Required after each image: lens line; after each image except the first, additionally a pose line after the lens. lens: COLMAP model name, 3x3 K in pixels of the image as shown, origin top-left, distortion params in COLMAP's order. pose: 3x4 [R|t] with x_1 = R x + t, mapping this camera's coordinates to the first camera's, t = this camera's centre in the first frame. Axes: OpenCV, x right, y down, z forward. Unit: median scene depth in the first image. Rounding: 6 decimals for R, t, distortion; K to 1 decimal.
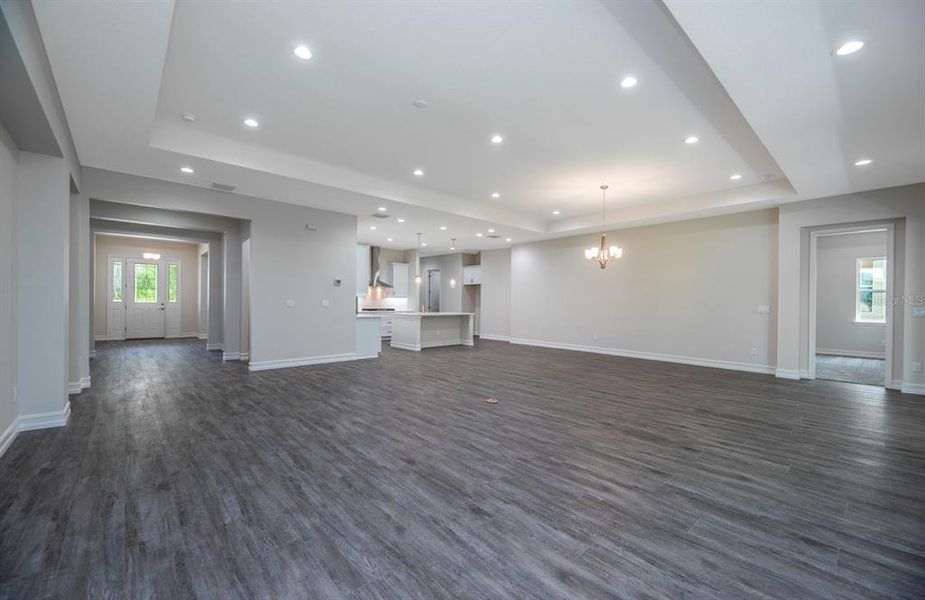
lens RADIAL K [[376.0, 0, 462.5], [0, 376.0, 300.0], [0, 0, 1]] dist [0.000126, -0.000047]
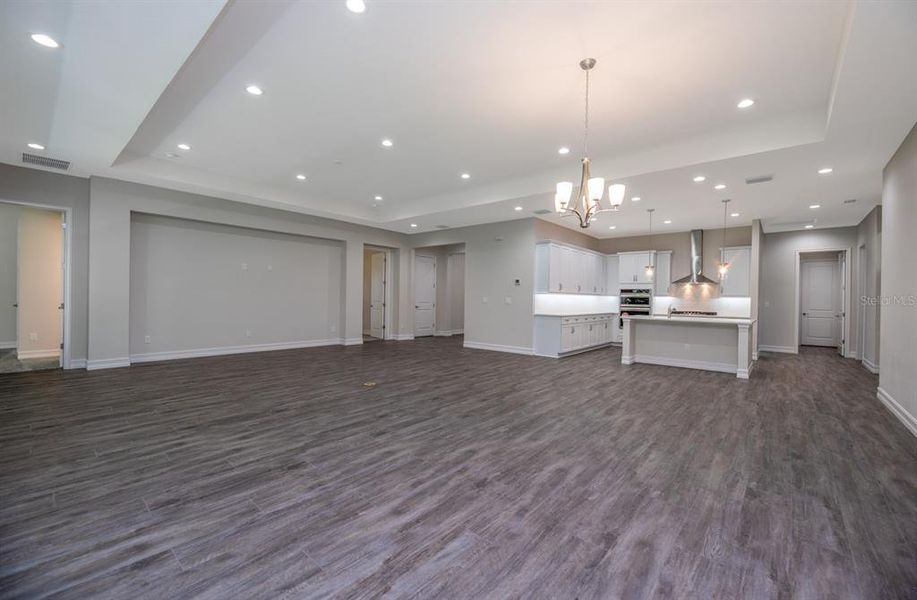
lens RADIAL K [[372.5, 0, 458.5], [0, 372.5, 300.0], [0, 0, 1]] dist [0.012424, 0.000092]
pose [[0.112554, 0.001512, -0.993644, 1.194043], [-0.012113, 0.999927, 0.000150, 0.012948], [0.993572, 0.012019, 0.112564, 1.111759]]
